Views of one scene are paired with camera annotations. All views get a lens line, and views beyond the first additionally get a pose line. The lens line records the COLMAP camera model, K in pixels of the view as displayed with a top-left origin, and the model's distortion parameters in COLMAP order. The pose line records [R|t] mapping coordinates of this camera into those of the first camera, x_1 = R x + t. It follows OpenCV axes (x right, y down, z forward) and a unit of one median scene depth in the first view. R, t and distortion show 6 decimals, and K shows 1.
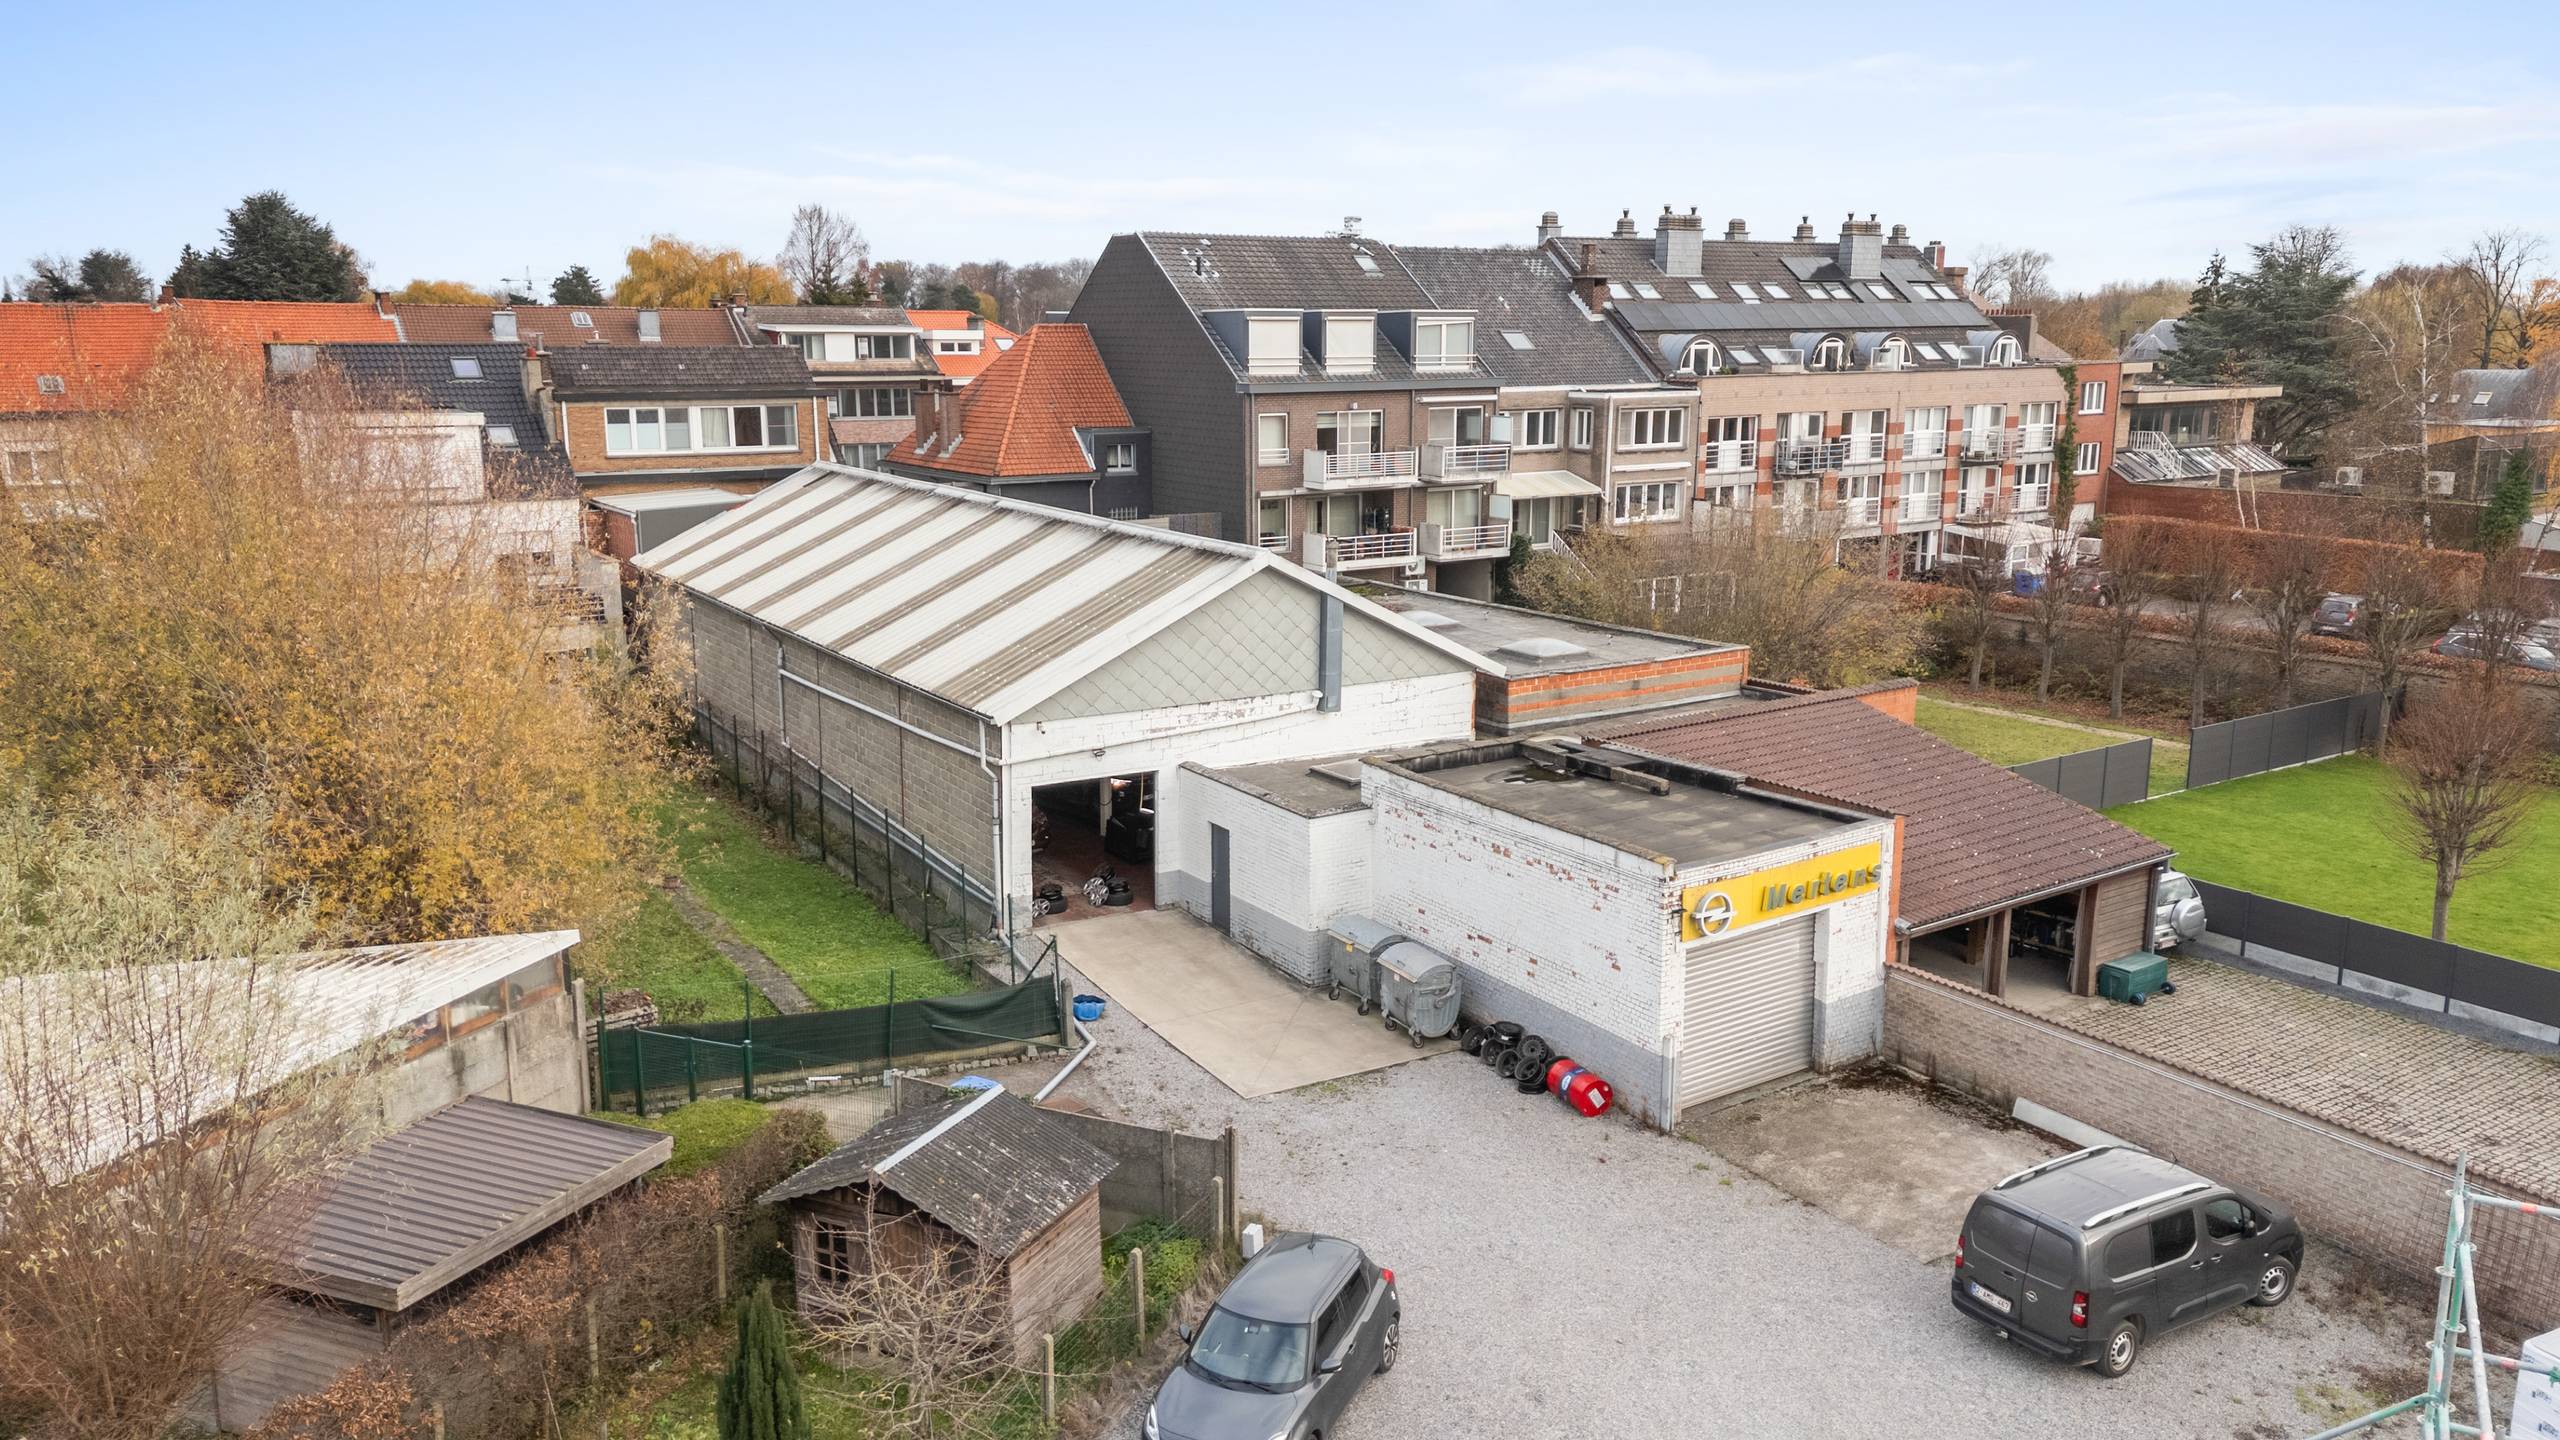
lens RADIAL K [[1845.7, 0, 1280.0], [0, 1845.7, 720.0], [0, 0, 1]] dist [0.078250, -0.085116]
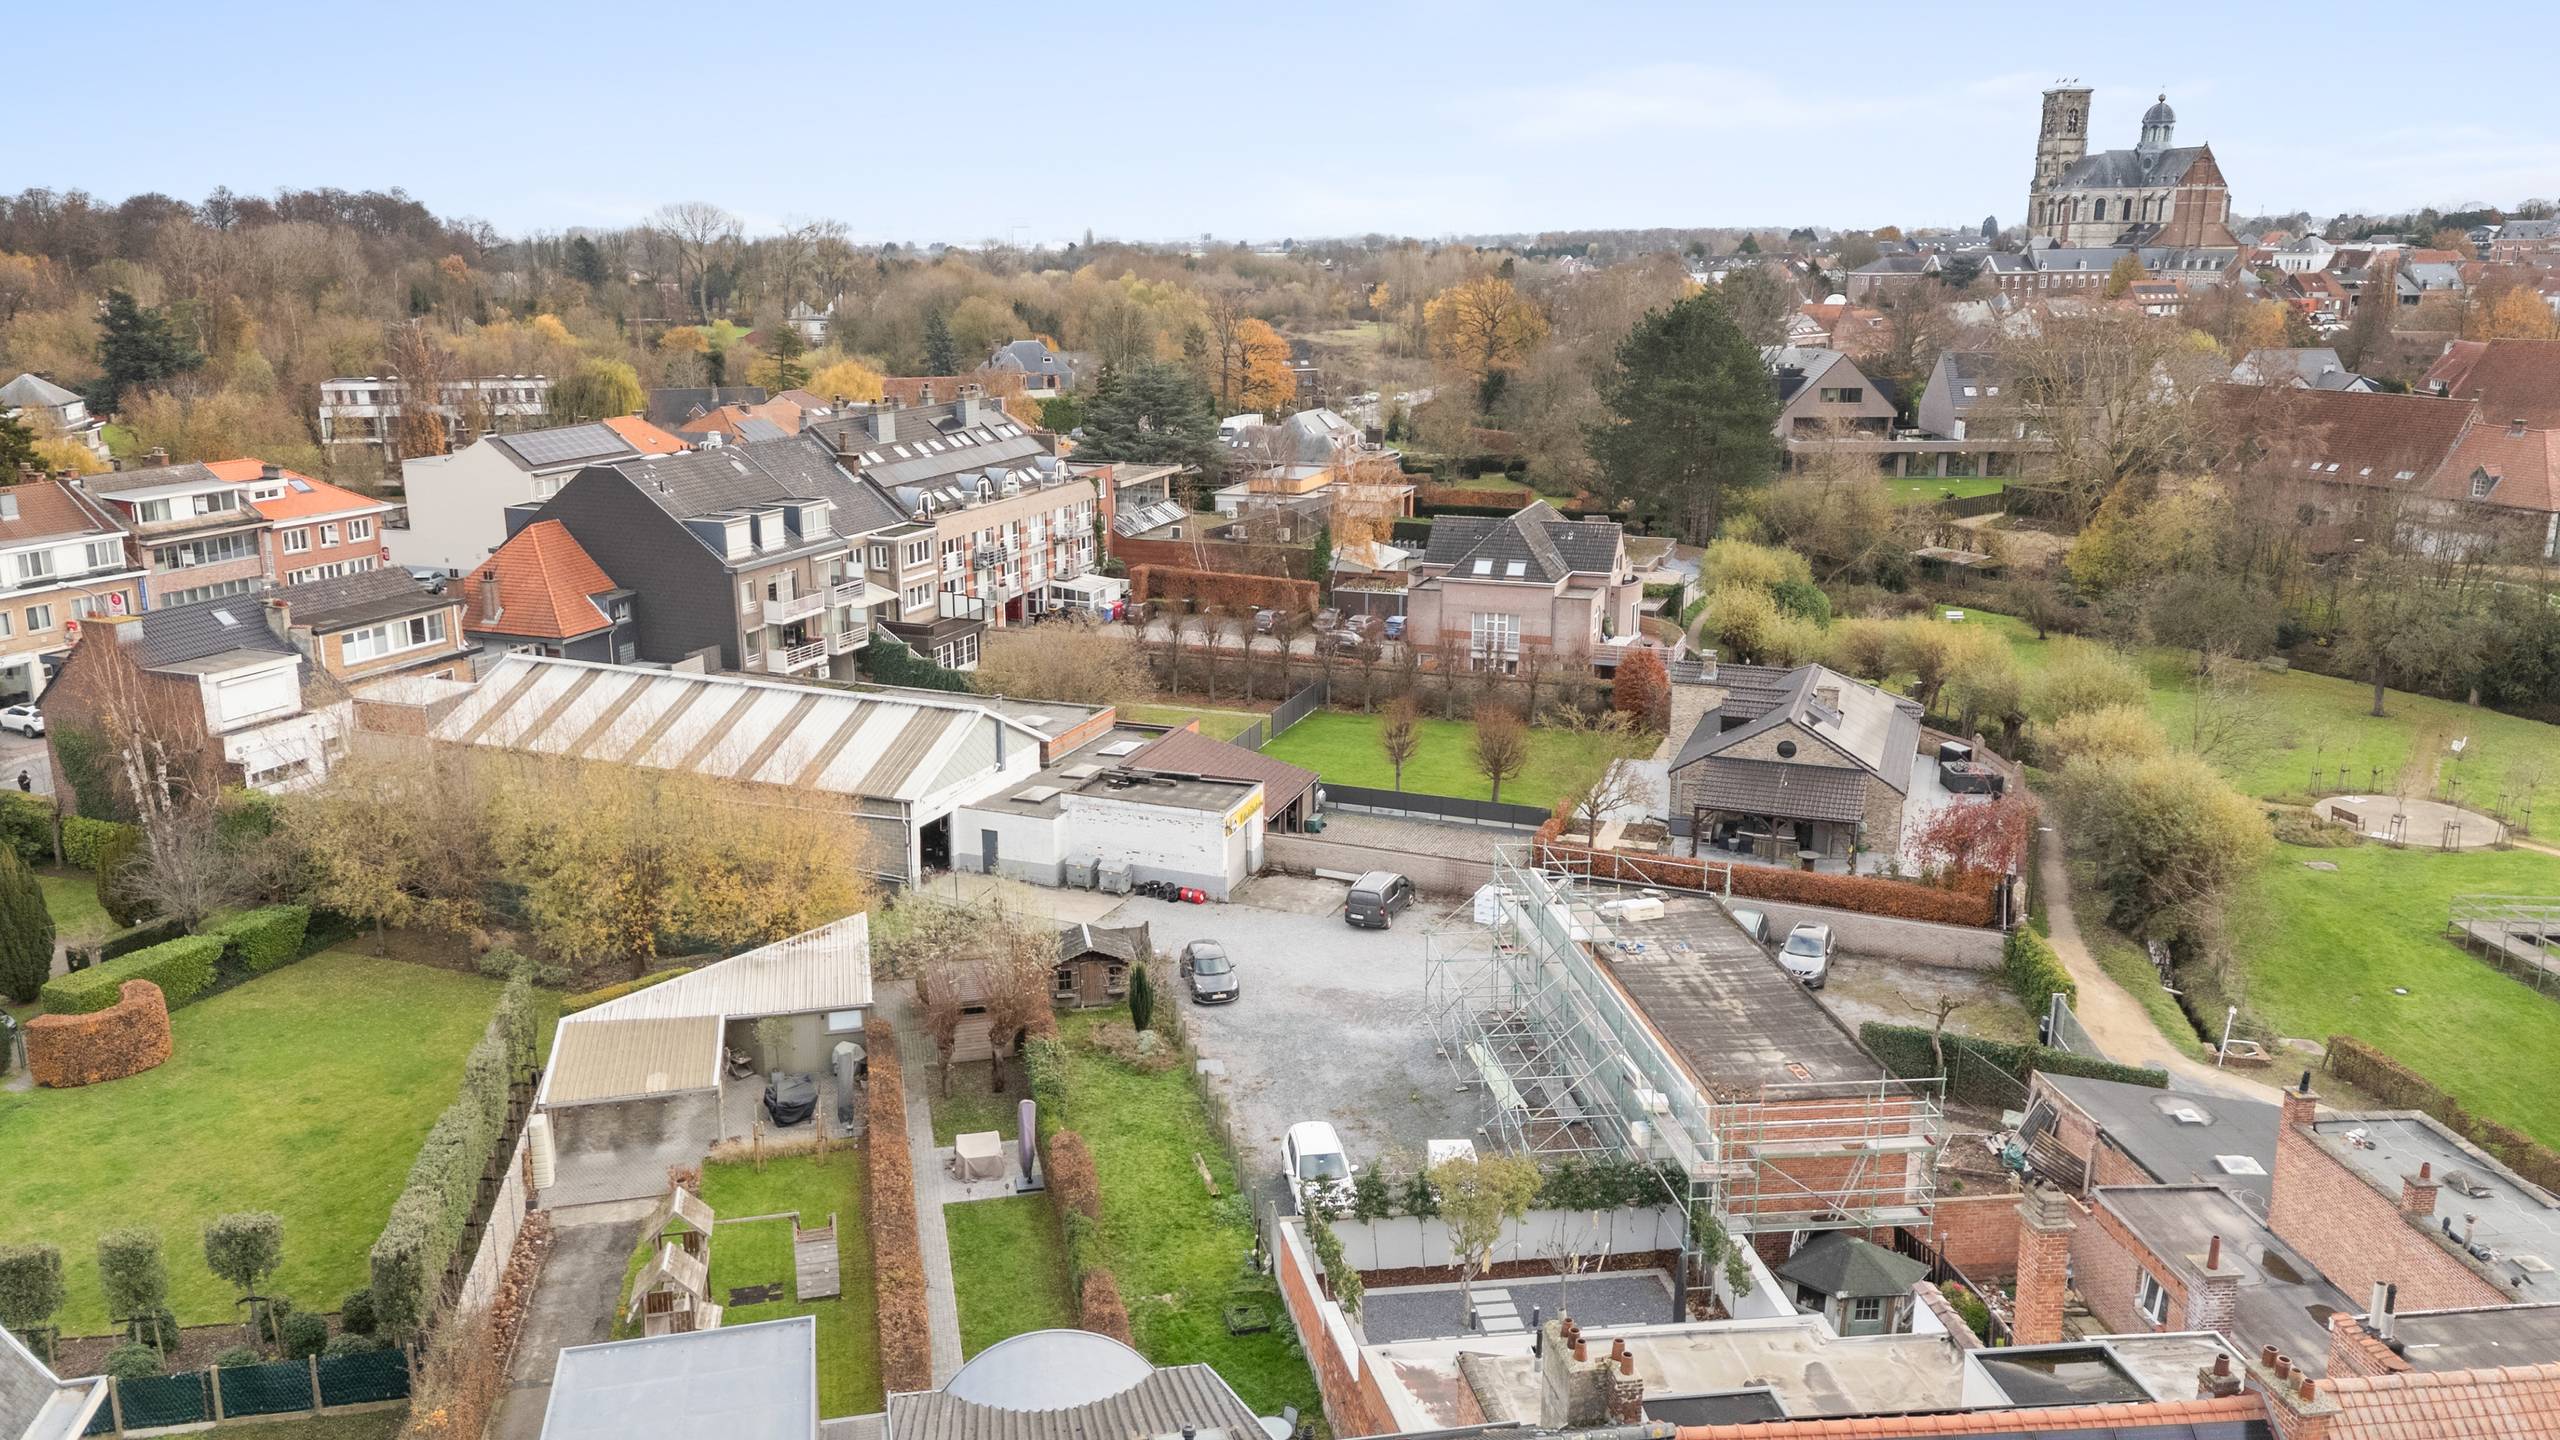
lens RADIAL K [[1845.7, 0, 1280.0], [0, 1845.7, 720.0], [0, 0, 1]] dist [0.078250, -0.085116]
pose [[0.805544, -0.144089, 0.574750, -0.565332], [0.117178, 0.989565, 0.083851, -0.123618], [-0.580834, -0.000198, 0.814022, -0.588939]]
